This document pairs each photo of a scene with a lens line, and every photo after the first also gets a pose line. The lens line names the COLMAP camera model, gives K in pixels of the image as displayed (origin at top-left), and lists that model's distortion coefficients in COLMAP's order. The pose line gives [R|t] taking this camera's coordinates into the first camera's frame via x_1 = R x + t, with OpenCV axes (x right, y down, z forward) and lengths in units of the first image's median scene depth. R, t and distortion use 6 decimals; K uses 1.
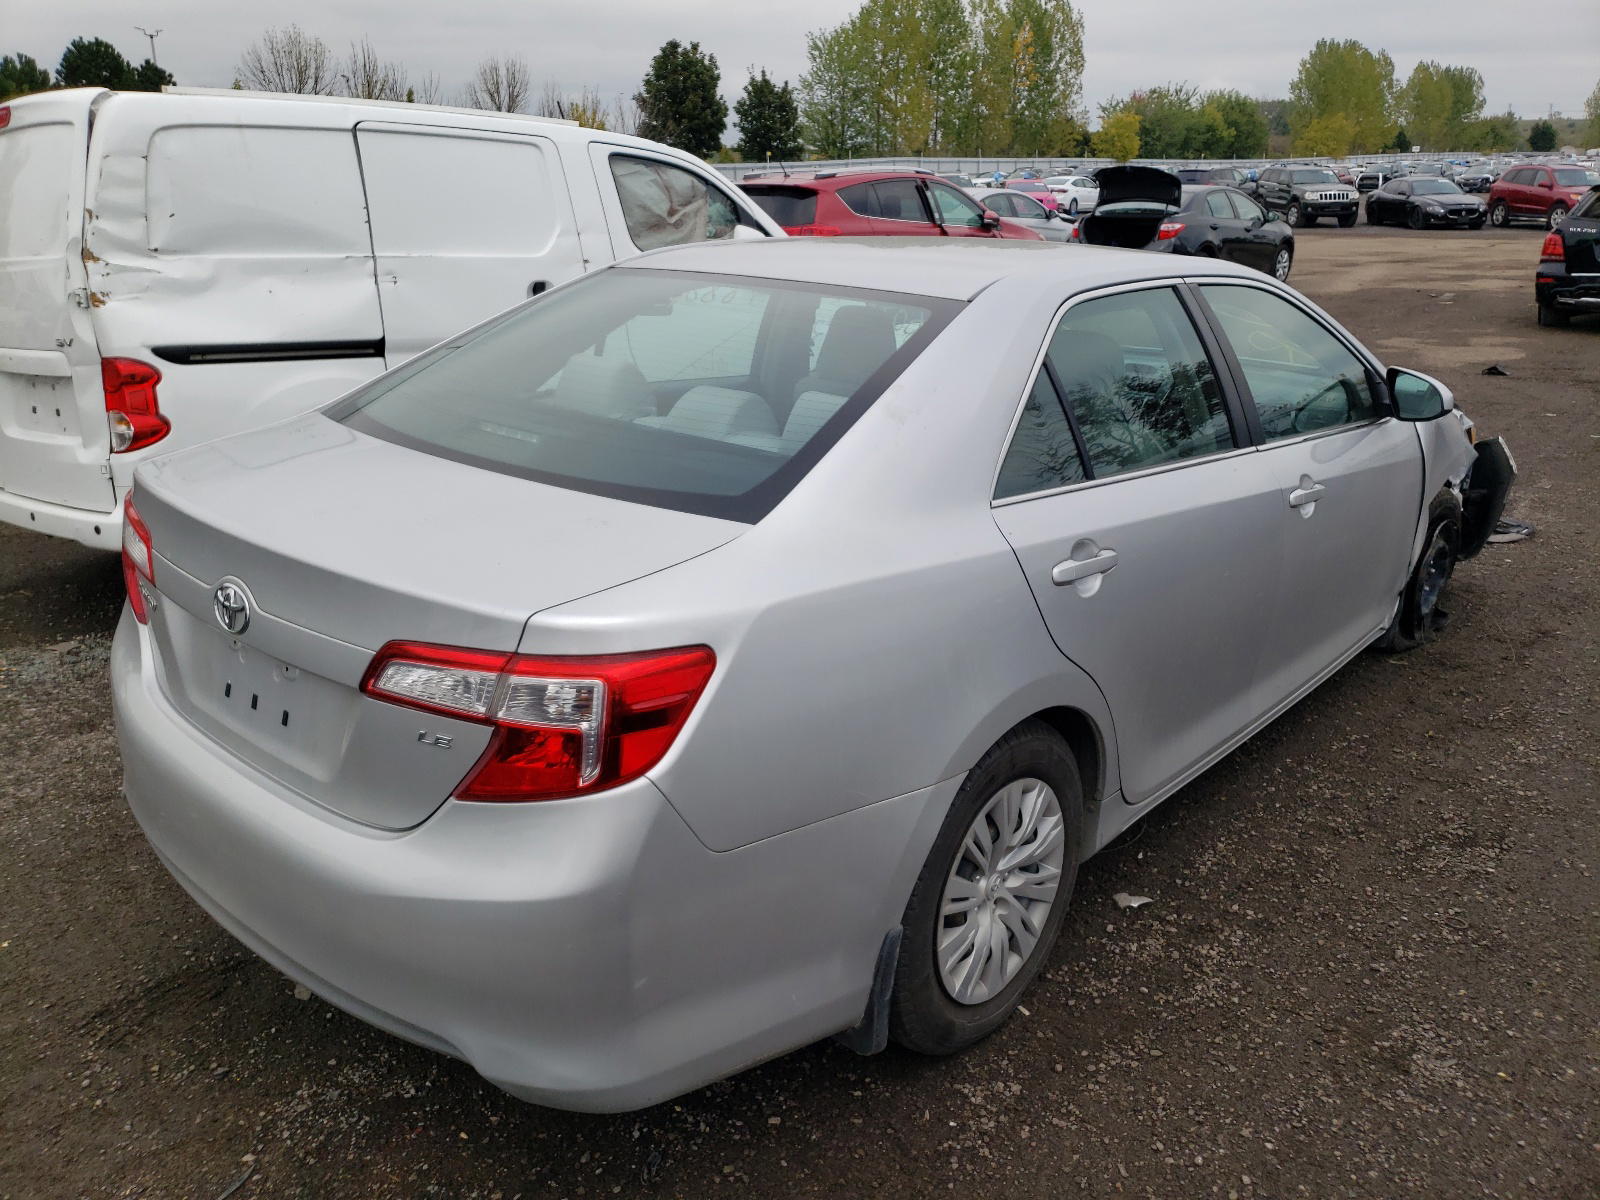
lens RADIAL K [[1212.7, 0, 800.0], [0, 1212.7, 600.0], [0, 0, 1]] dist [-0.002580, -0.000463]
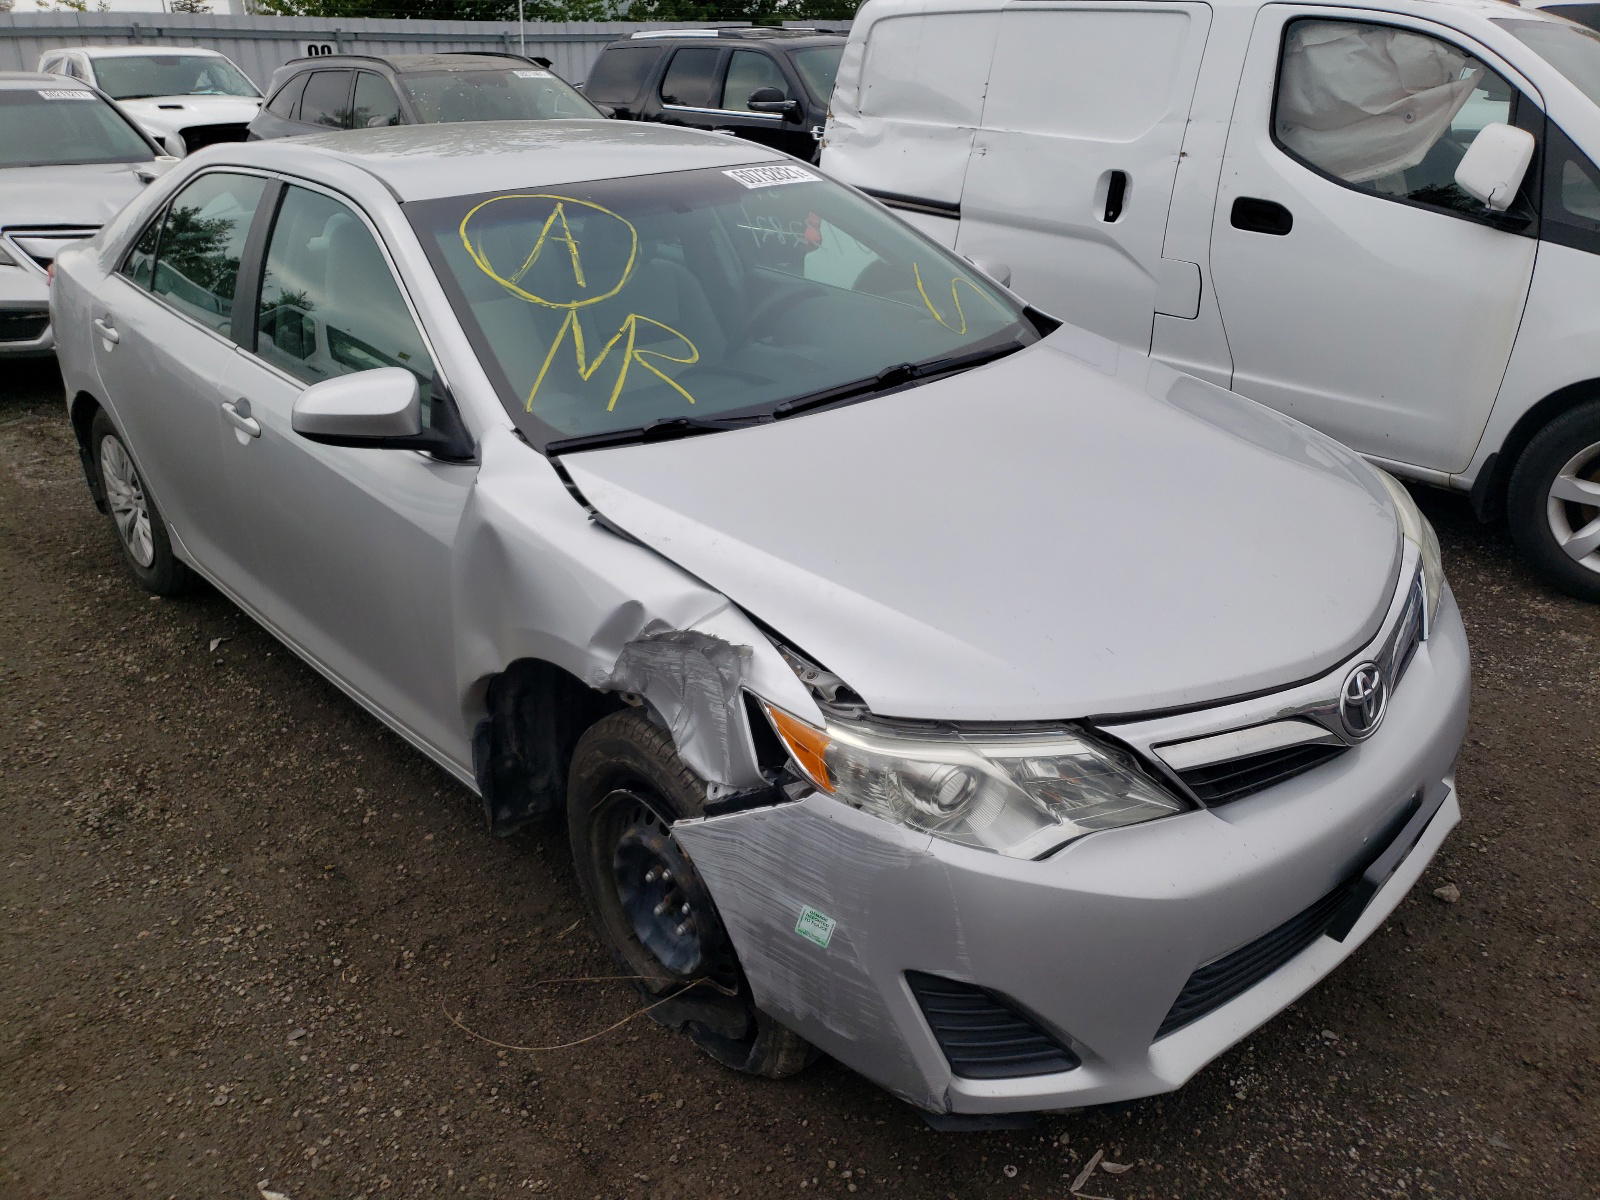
lens RADIAL K [[1212.7, 0, 800.0], [0, 1212.7, 600.0], [0, 0, 1]] dist [-0.002580, -0.000463]
pose [[-0.088009, 0.407692, -0.908868, 0.857049], [-0.307910, 0.856591, 0.414058, -0.325197], [0.947336, 0.316291, 0.050145, 0.930334]]
